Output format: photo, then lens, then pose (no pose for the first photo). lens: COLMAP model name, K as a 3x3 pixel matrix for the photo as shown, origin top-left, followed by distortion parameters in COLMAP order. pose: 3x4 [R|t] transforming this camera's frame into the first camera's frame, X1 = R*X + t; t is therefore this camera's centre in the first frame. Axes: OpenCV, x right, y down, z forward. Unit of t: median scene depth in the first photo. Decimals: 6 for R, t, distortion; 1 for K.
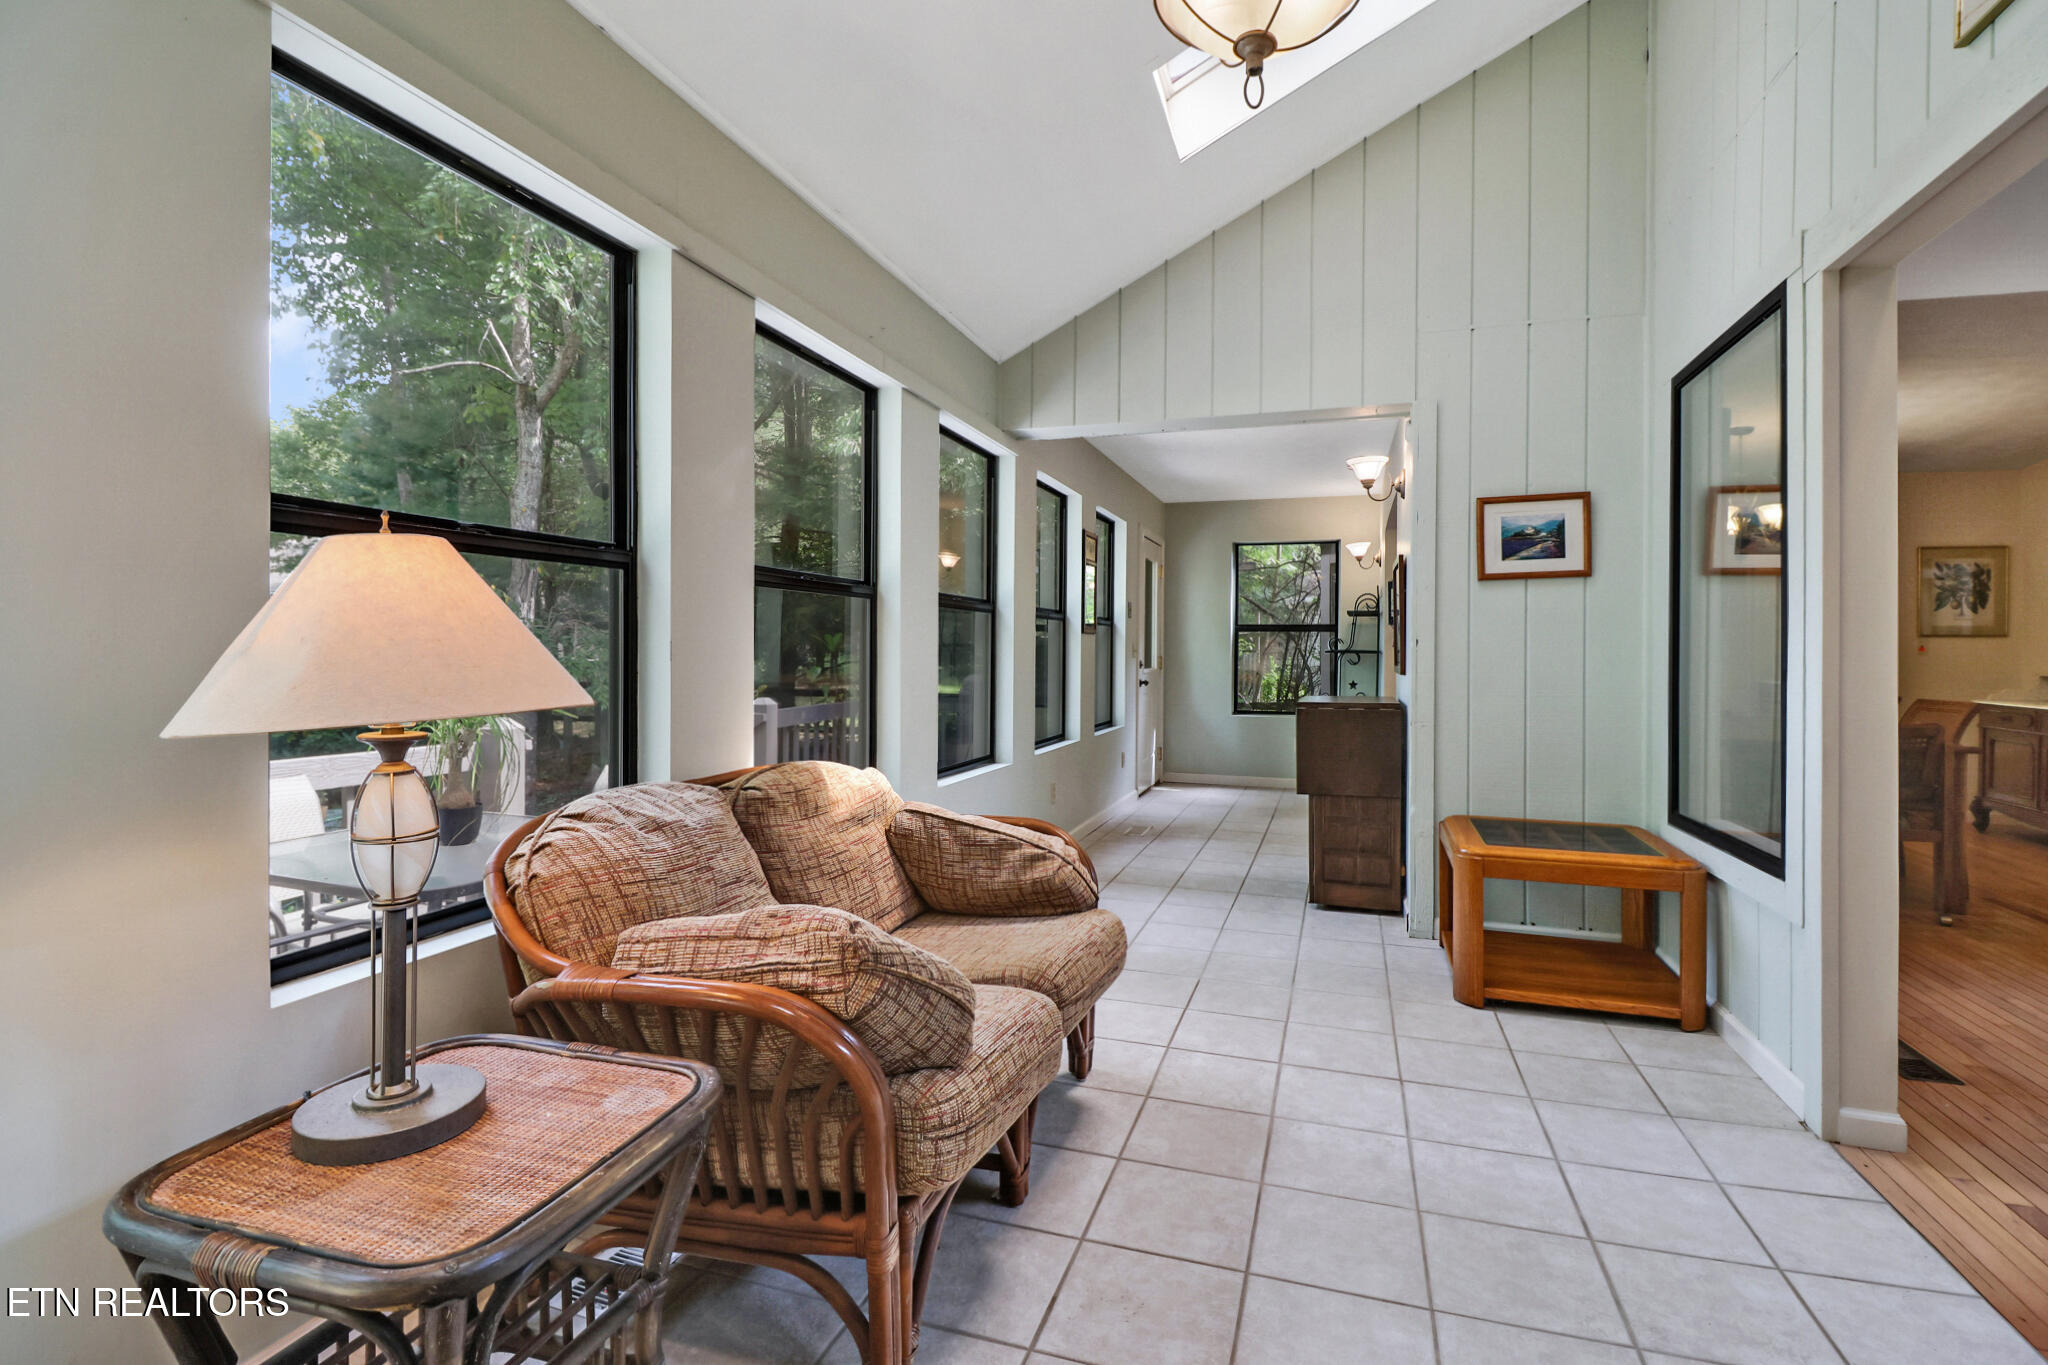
lens RADIAL K [[957.9, 0, 1024.6], [0, 957.9, 660.7], [0, 0, 1]] dist [-0.018150, -0.001442]
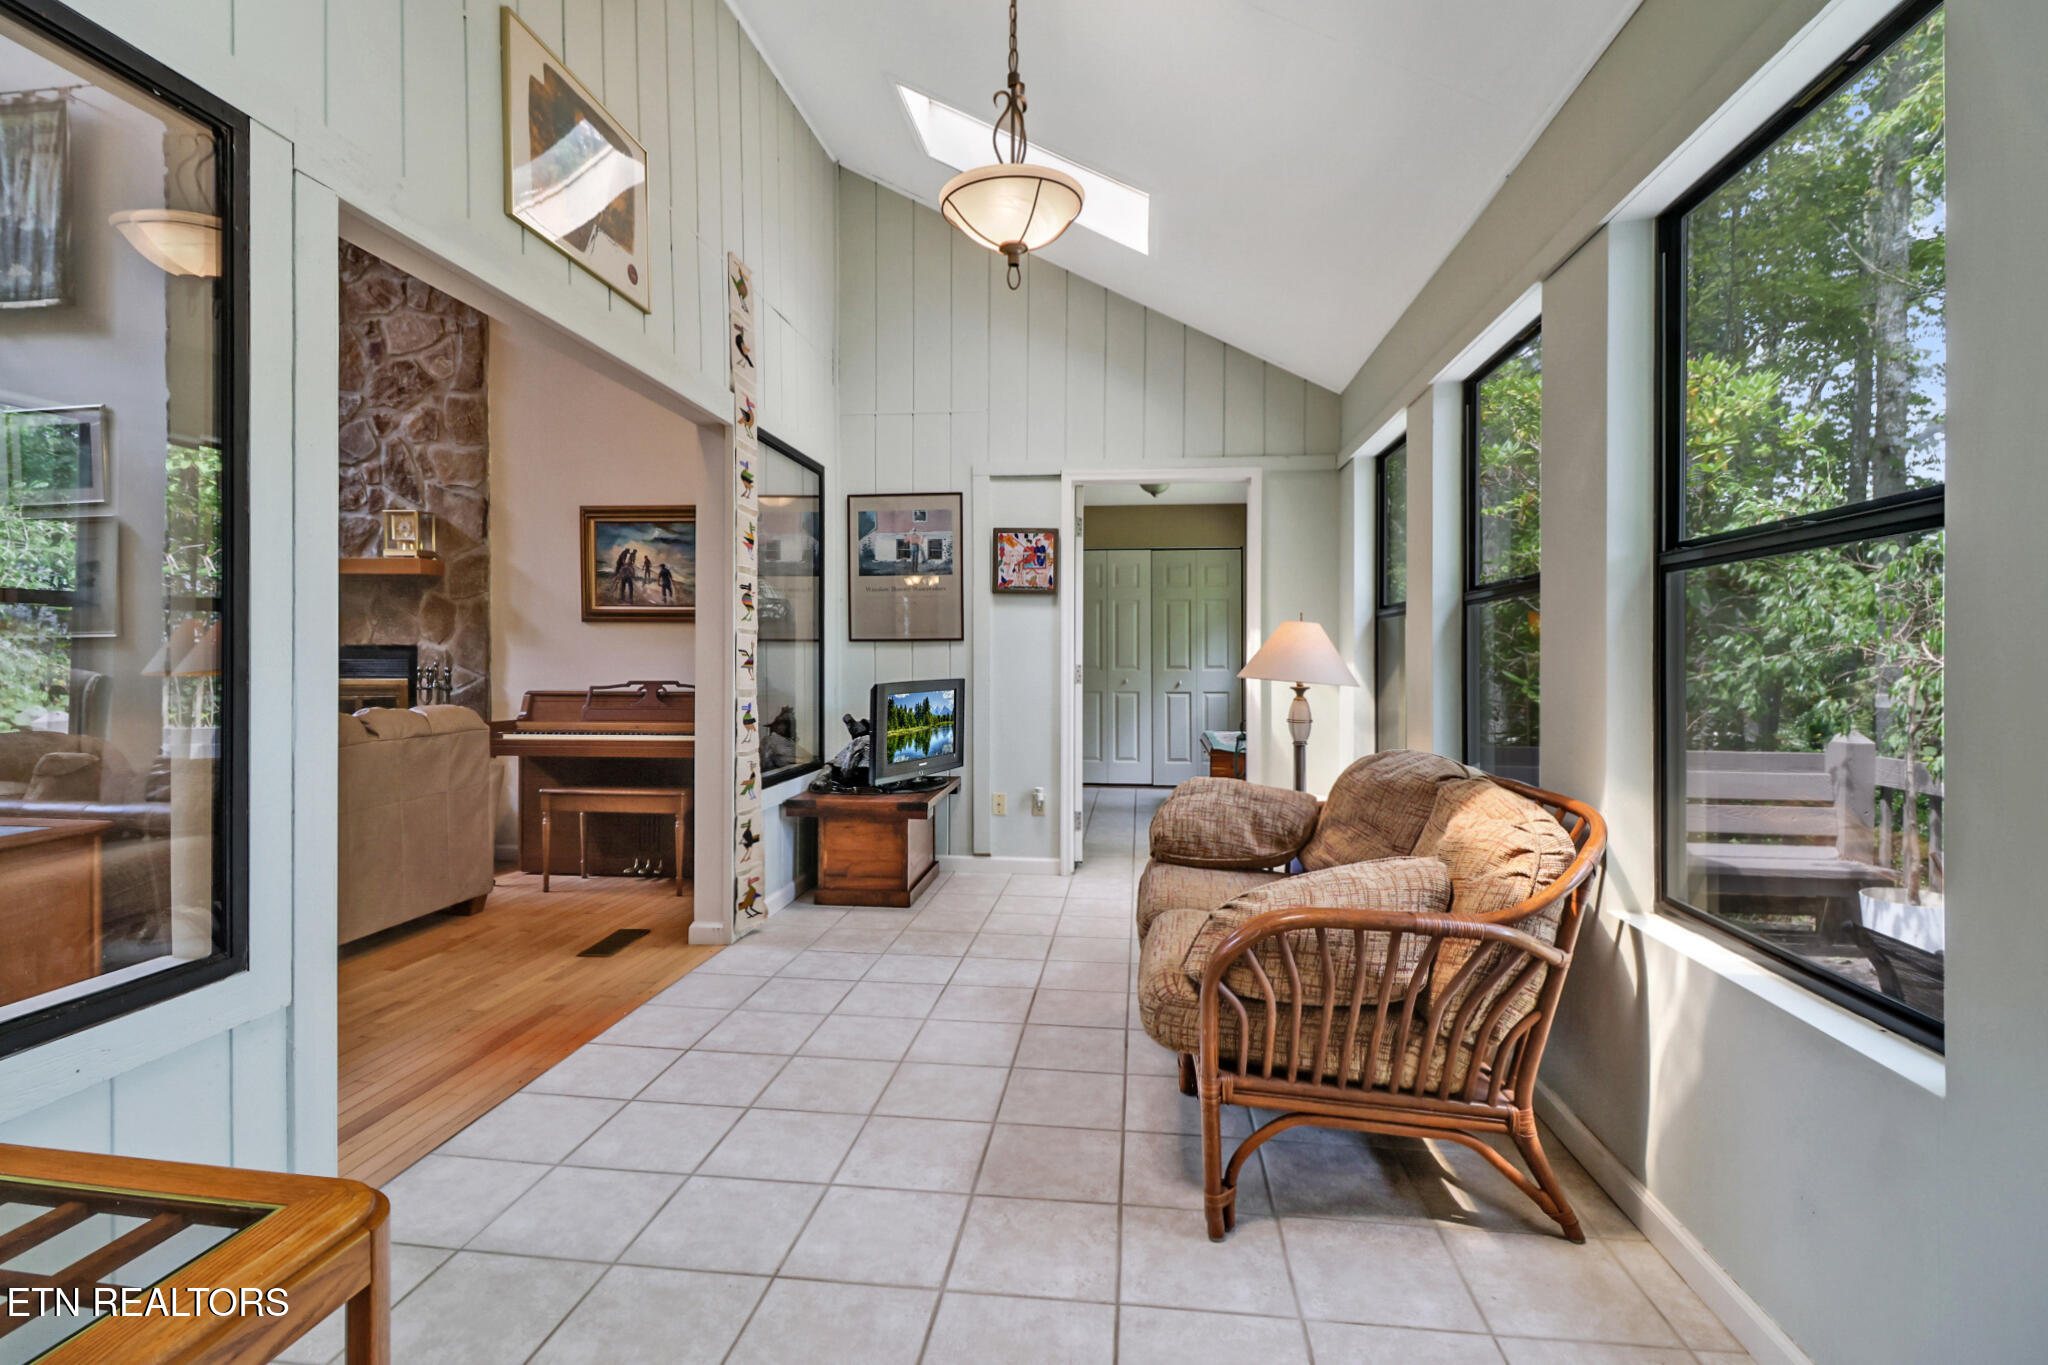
lens RADIAL K [[957.9, 0, 1022.8], [0, 957.9, 671.7], [0, 0, 1]] dist [-0.018150, -0.001442]
pose [[-0.980228, -0.007090, -0.197746, 0.340607], [-0.011815, 0.999672, 0.022725, -0.013919], [0.197520, 0.024612, -0.979990, 1.614642]]
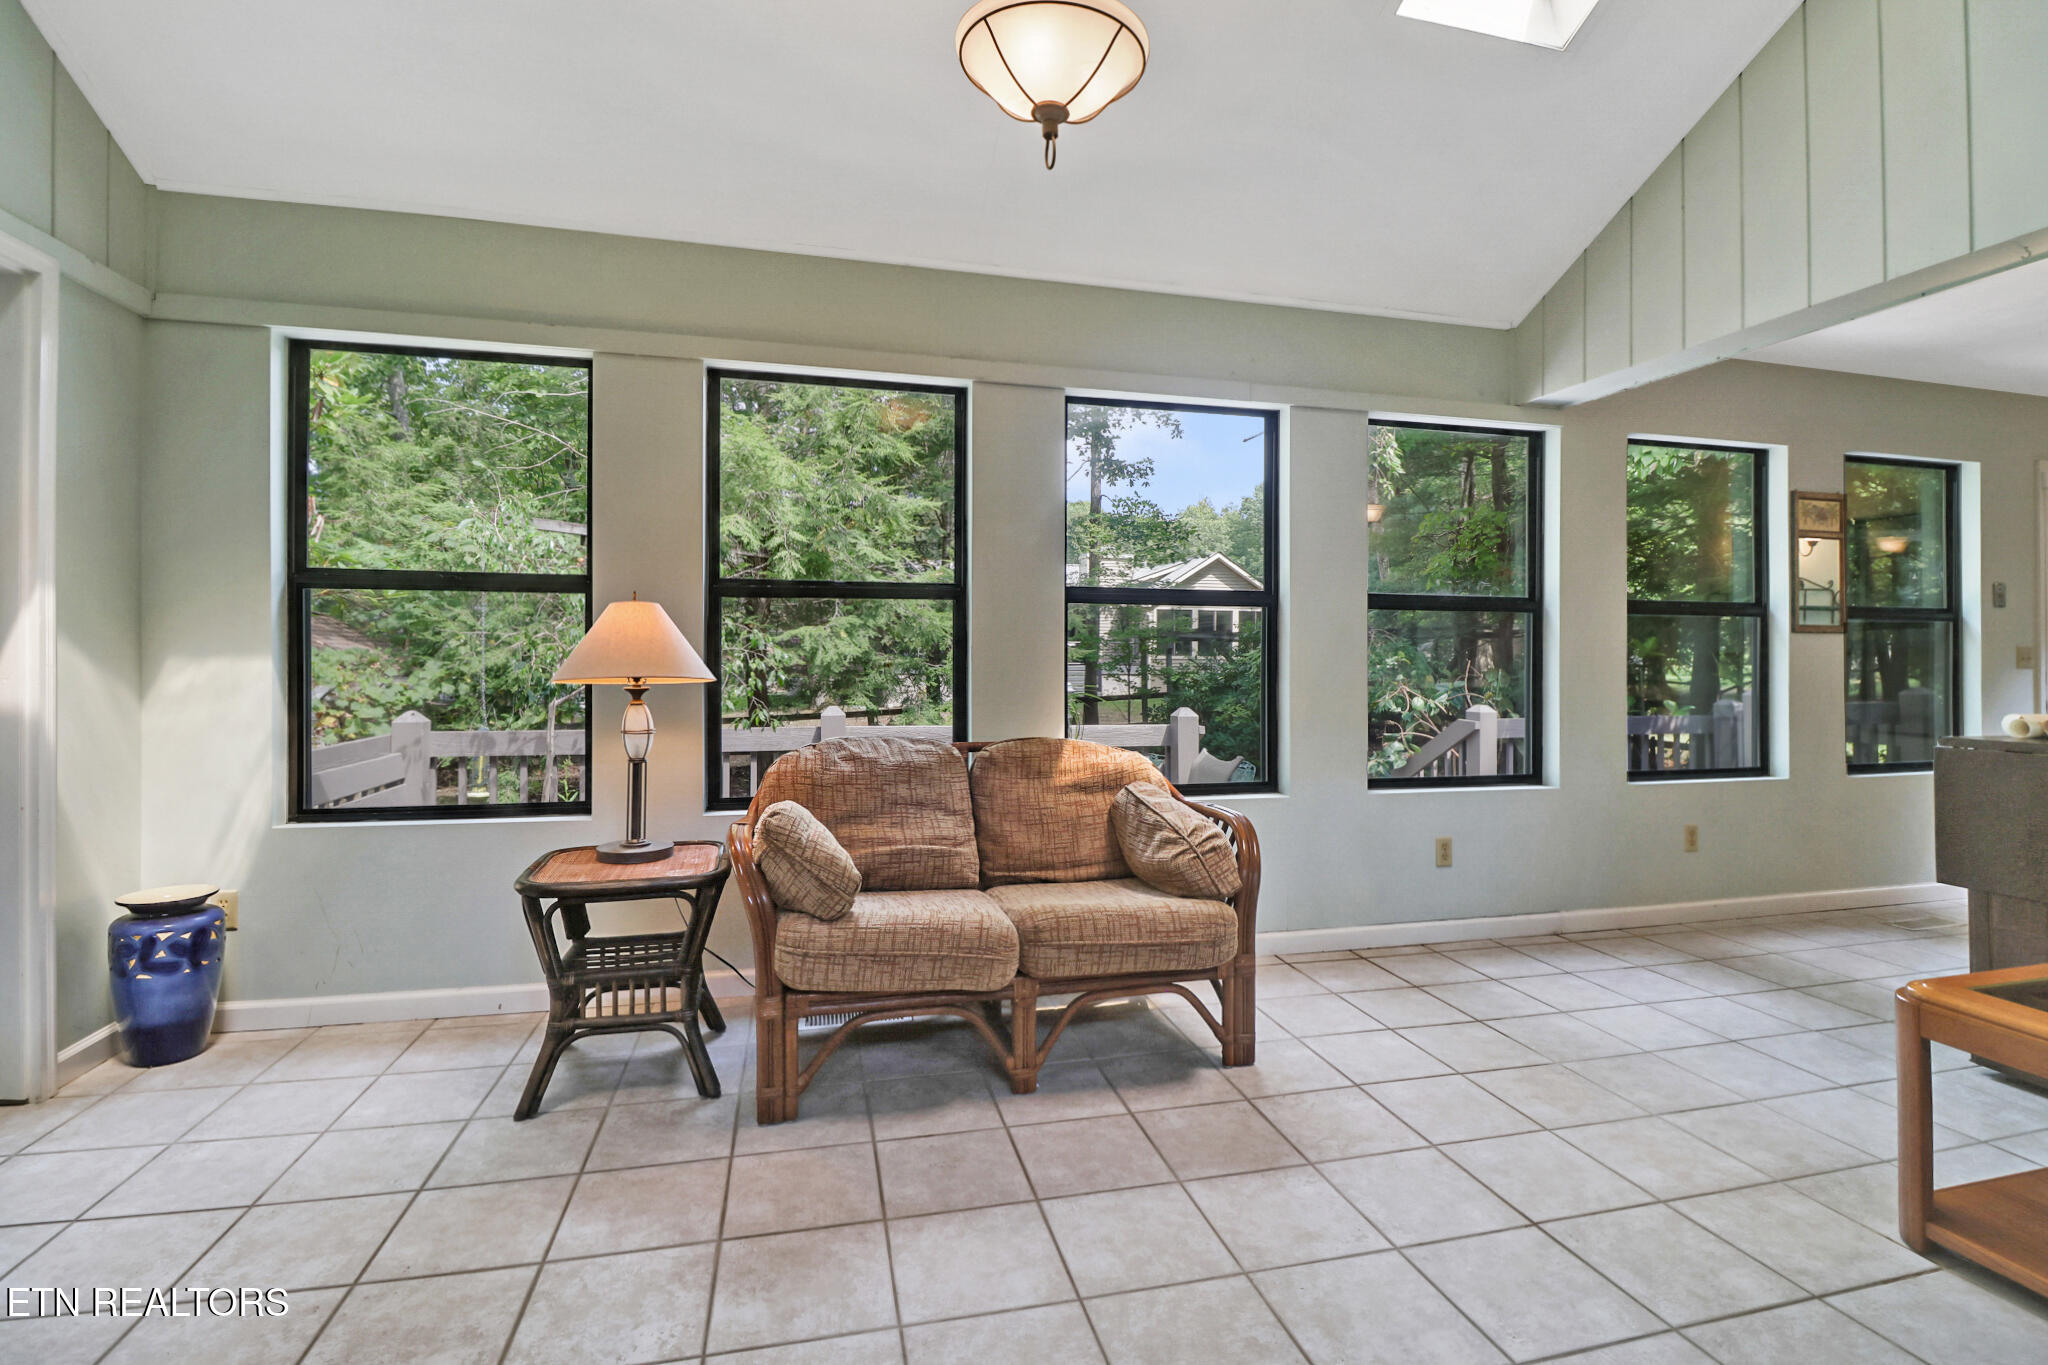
lens RADIAL K [[957.9, 0, 1025.1], [0, 957.9, 663.8], [0, 0, 1]] dist [-0.018150, -0.001442]
pose [[0.533873, 0.007536, -0.845531, 0.766735], [-0.012720, 0.999919, 0.000881, 0.004388], [0.845469, 0.010285, 0.533925, 0.245710]]
